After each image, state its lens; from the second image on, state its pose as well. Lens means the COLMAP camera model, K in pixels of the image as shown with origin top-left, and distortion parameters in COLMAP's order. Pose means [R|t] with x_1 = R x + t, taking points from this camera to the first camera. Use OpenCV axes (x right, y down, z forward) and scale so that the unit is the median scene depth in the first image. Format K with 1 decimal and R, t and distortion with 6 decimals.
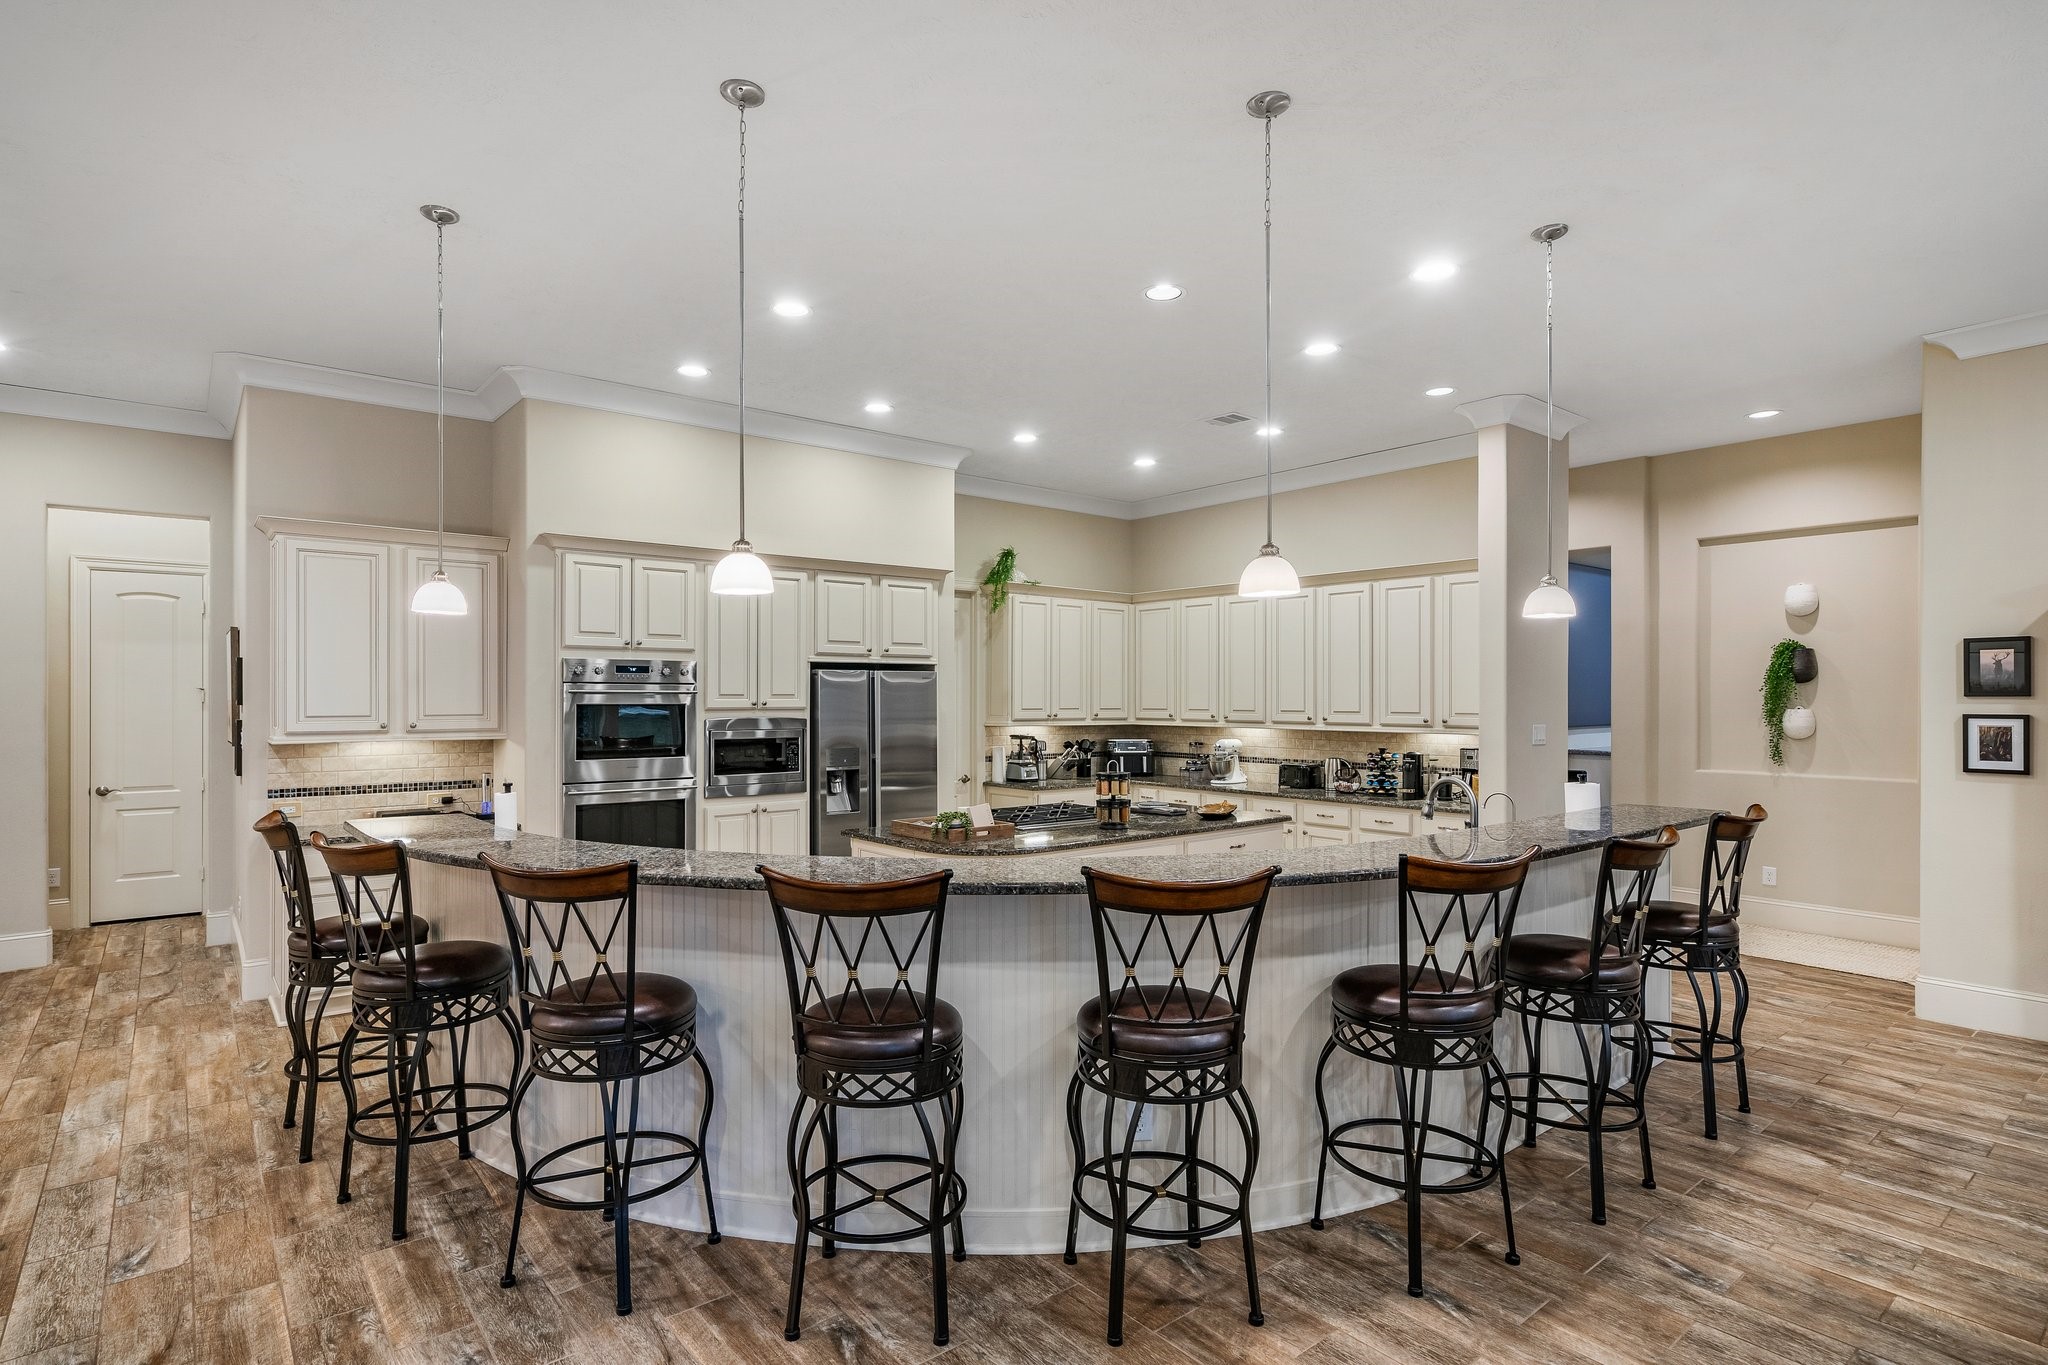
lens RADIAL K [[1053.2, 0, 1018.5], [0, 1053.2, 675.6], [0, 0, 1]] dist [0.029927, -0.000059]
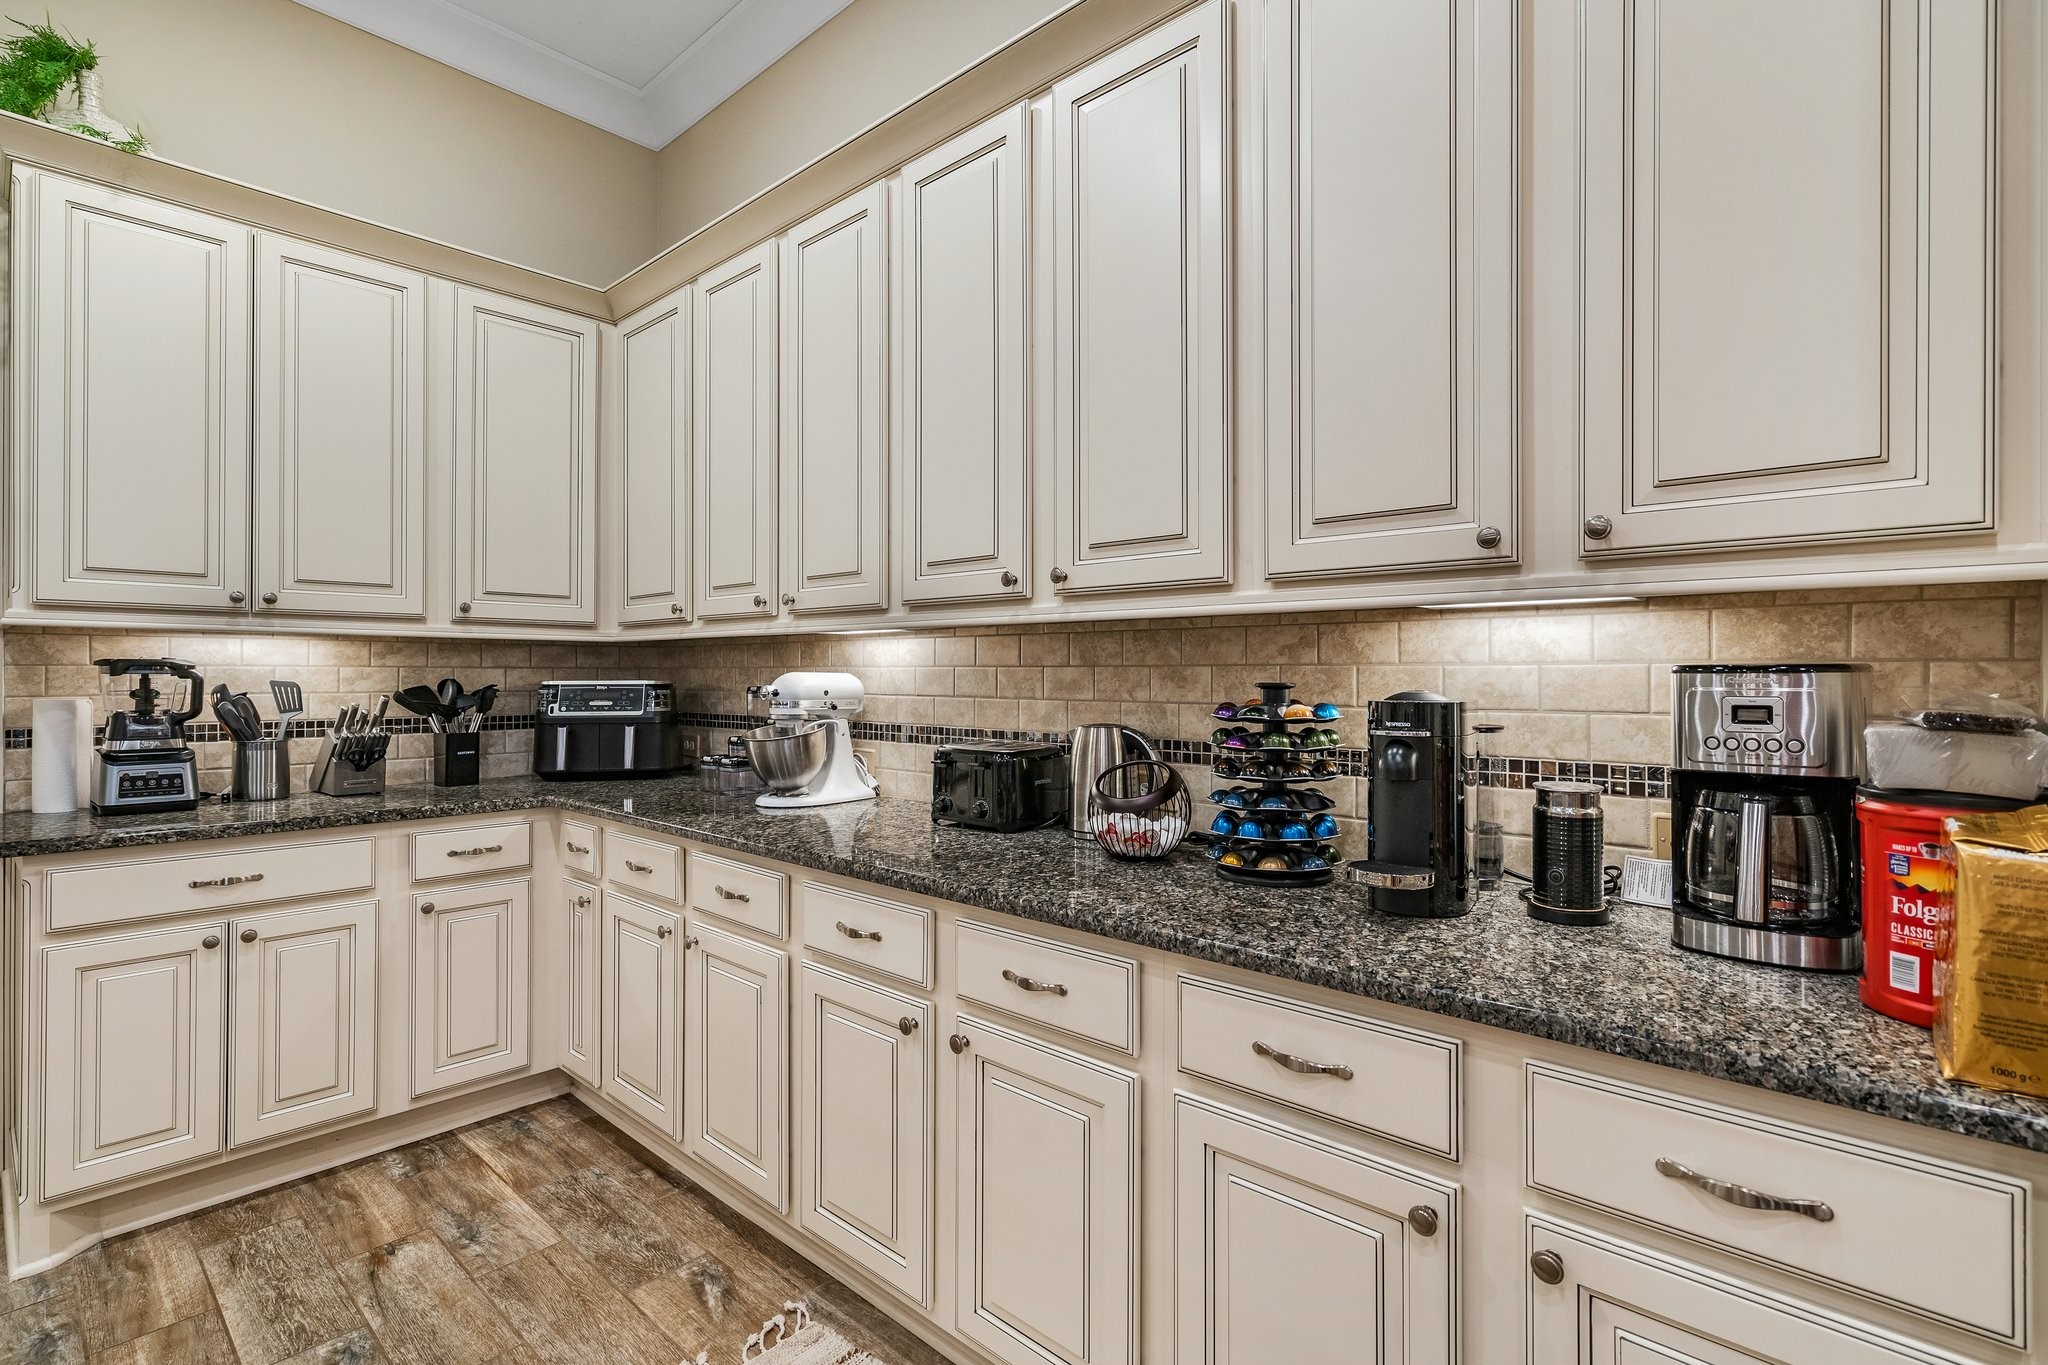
lens RADIAL K [[955.3, 0, 1028.2], [0, 955.3, 679.5], [0, 0, 1]] dist [0.012366, 0.000773]
pose [[0.989668, -0.000306, 0.143376, 0.233264], [-0.003292, 0.999685, 0.024861, 0.057310], [-0.143338, -0.025076, 0.989356, 0.719467]]
